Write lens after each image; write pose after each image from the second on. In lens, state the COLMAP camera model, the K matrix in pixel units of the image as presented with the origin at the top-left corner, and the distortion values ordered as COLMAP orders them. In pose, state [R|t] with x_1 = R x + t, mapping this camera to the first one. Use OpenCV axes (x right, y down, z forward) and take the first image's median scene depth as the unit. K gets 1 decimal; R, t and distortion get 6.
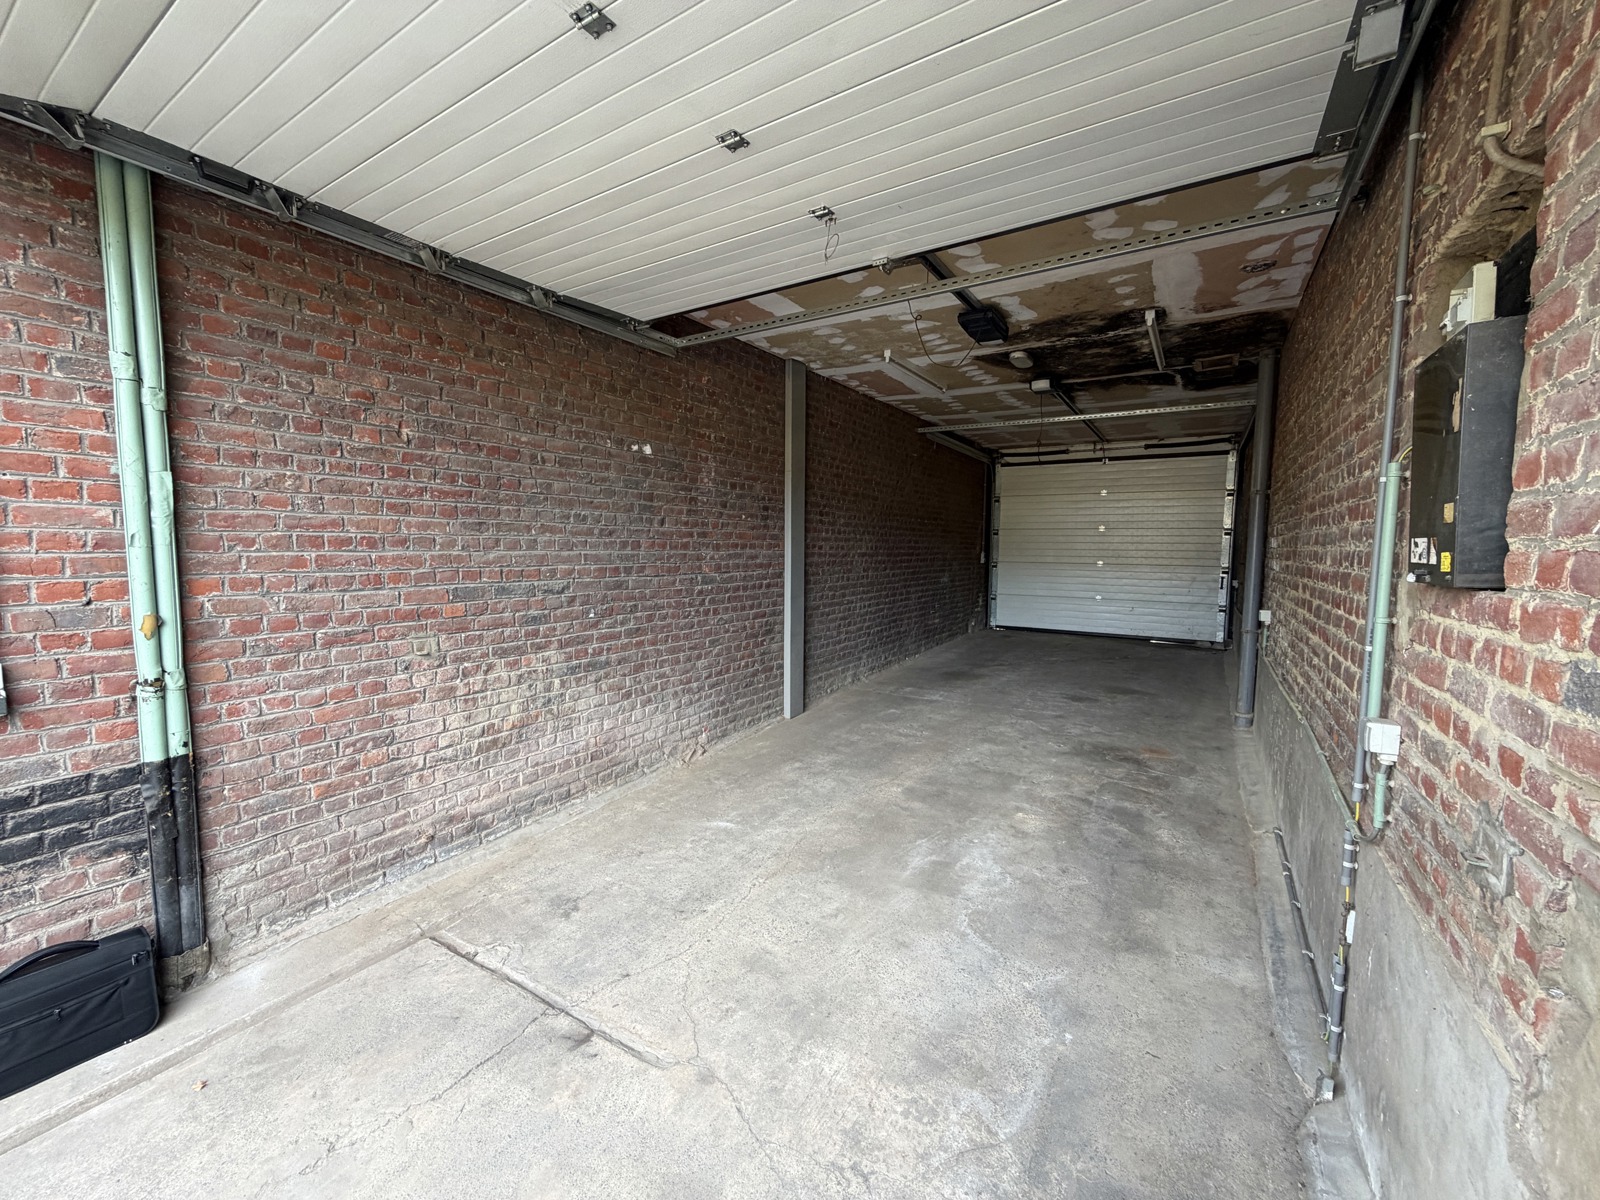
lens RADIAL K [[638.6, 0, 795.1], [0, 638.6, 599.6], [0, 0, 1]] dist [-0.000308, 0.000235]
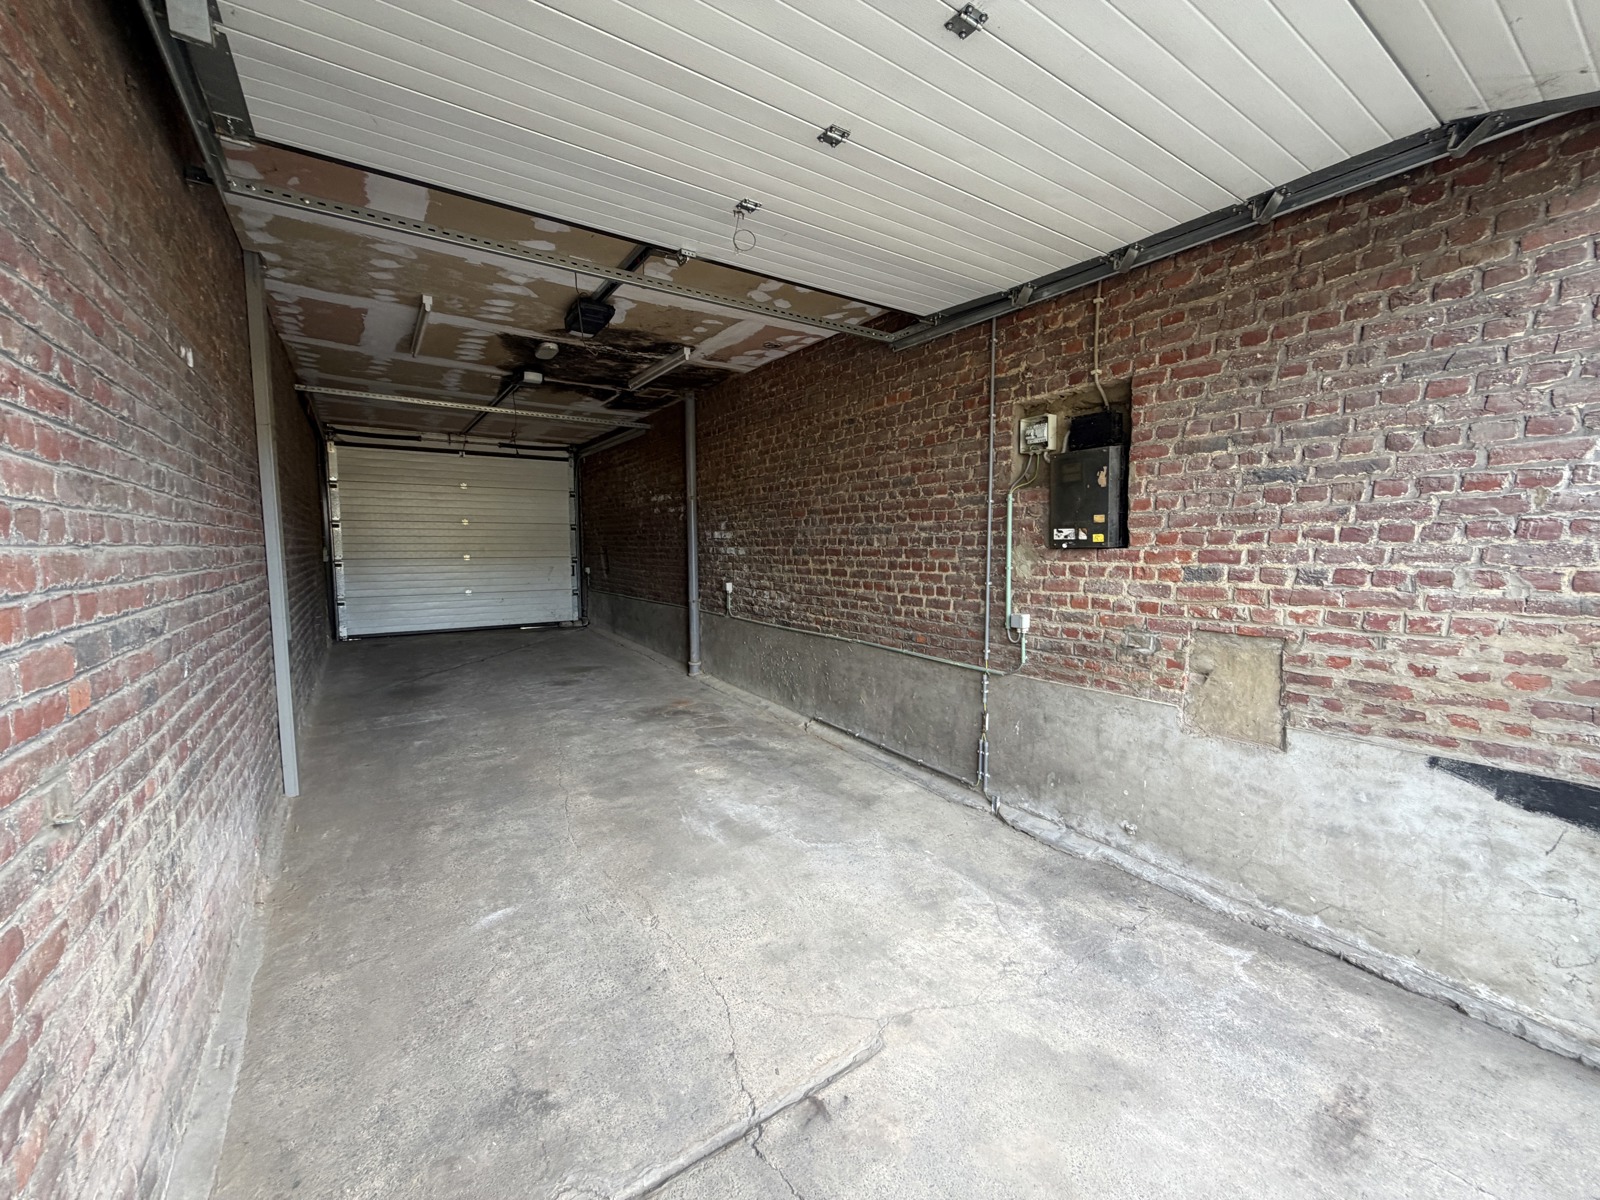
lens RADIAL K [[638.6, 0, 795.7], [0, 638.6, 598.9], [0, 0, 1]] dist [-0.000308, 0.000235]
pose [[0.399659, -0.089384, 0.912295, -0.573759], [0.084844, 0.994569, 0.060276, -0.023367], [-0.912729, 0.053313, 0.405073, 0.346639]]
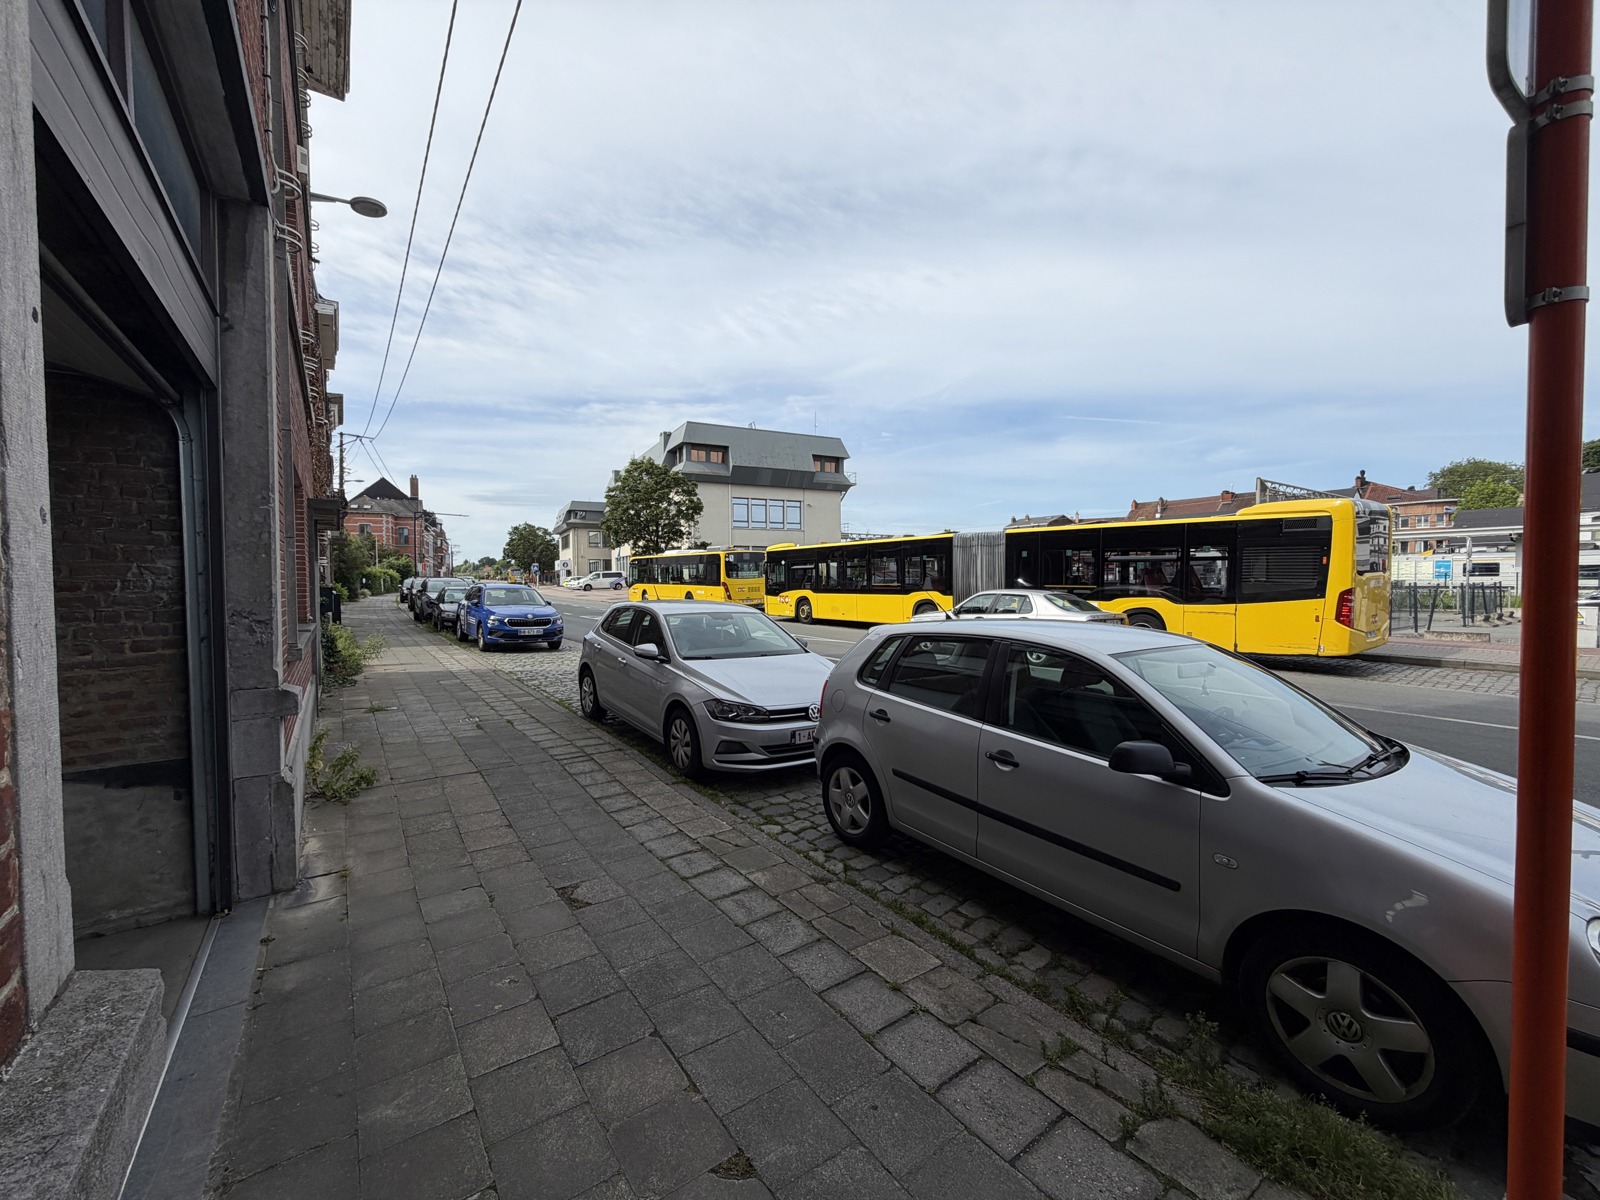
lens RADIAL K [[638.6, 0, 793.4], [0, 638.6, 600.2], [0, 0, 1]] dist [-0.000308, 0.000235]
pose [[-0.924899, -0.011459, 0.380040, -1.021604], [0.034363, 0.992936, 0.113568, -0.084367], [-0.378657, 0.118098, -0.917971, 0.435527]]
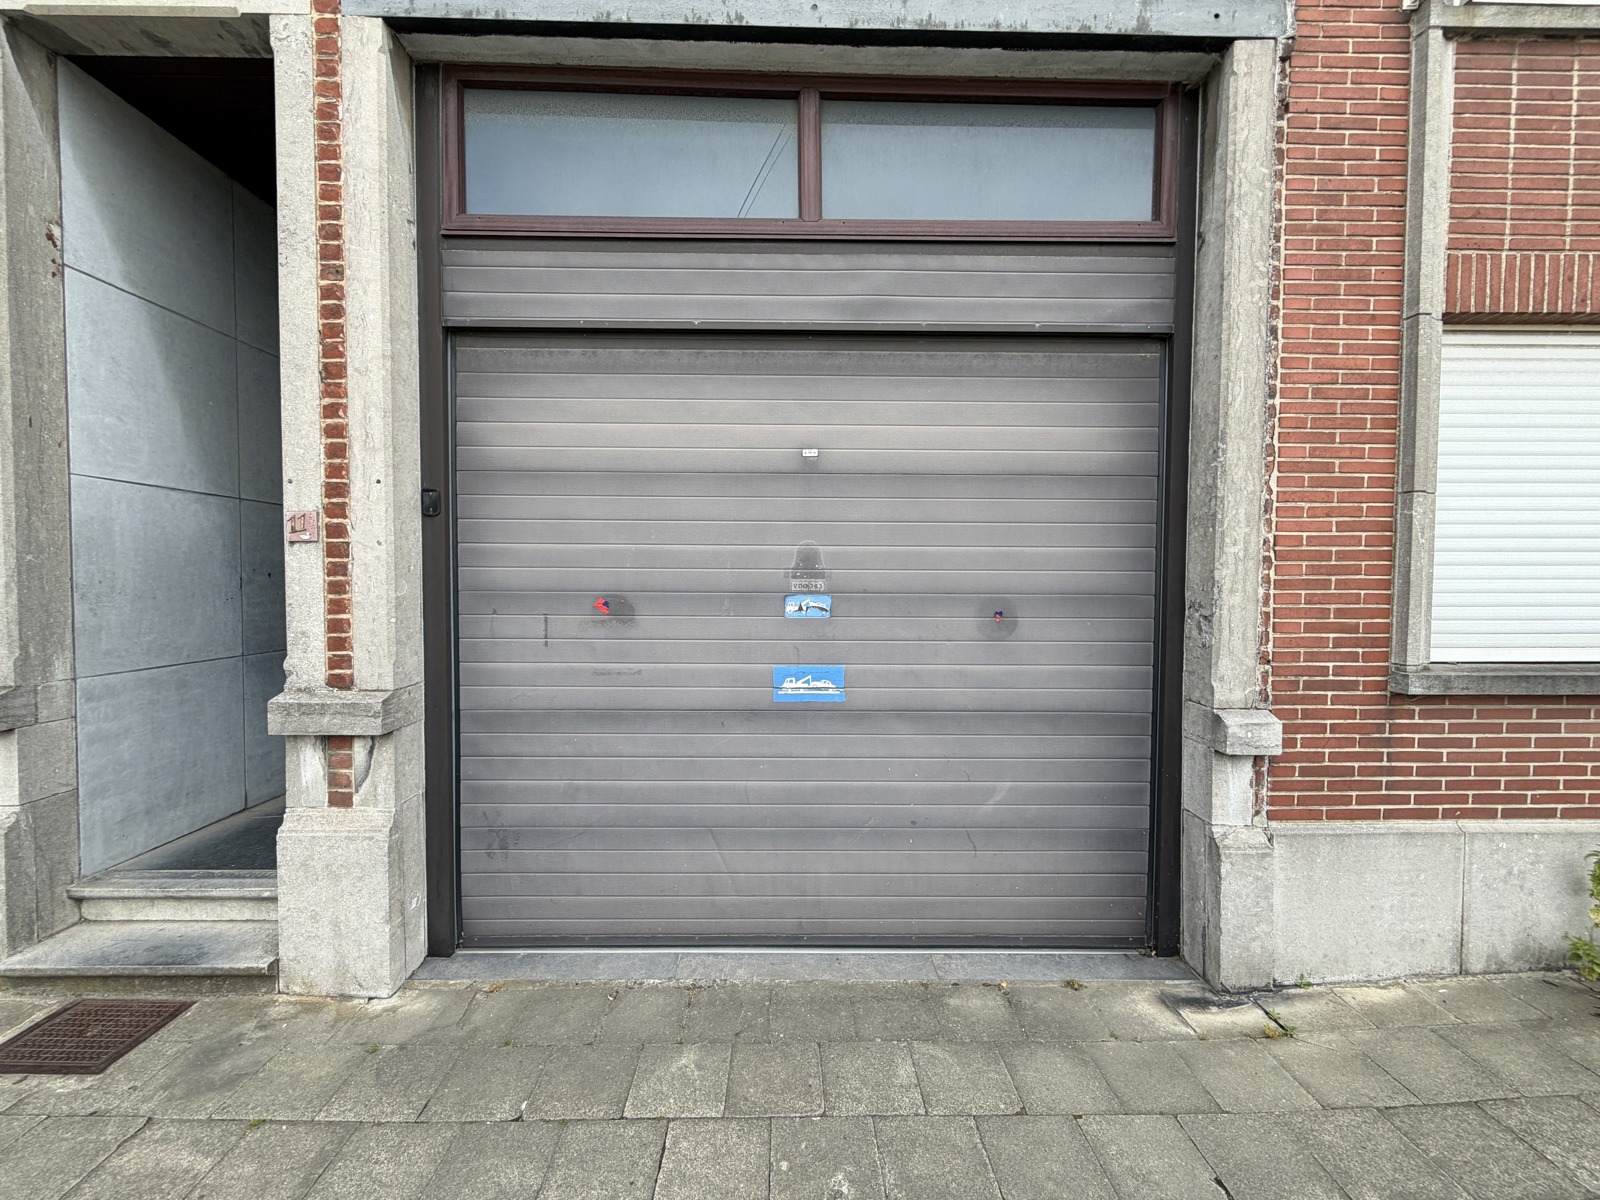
lens RADIAL K [[638.6, 0, 796.4], [0, 638.6, 601.4], [0, 0, 1]] dist [-0.000308, 0.000235]
pose [[0.838098, -0.020755, 0.545124, -0.715068], [0.047645, 0.998242, -0.035245, 0.010969], [-0.543434, 0.055511, 0.837614, -0.462056]]
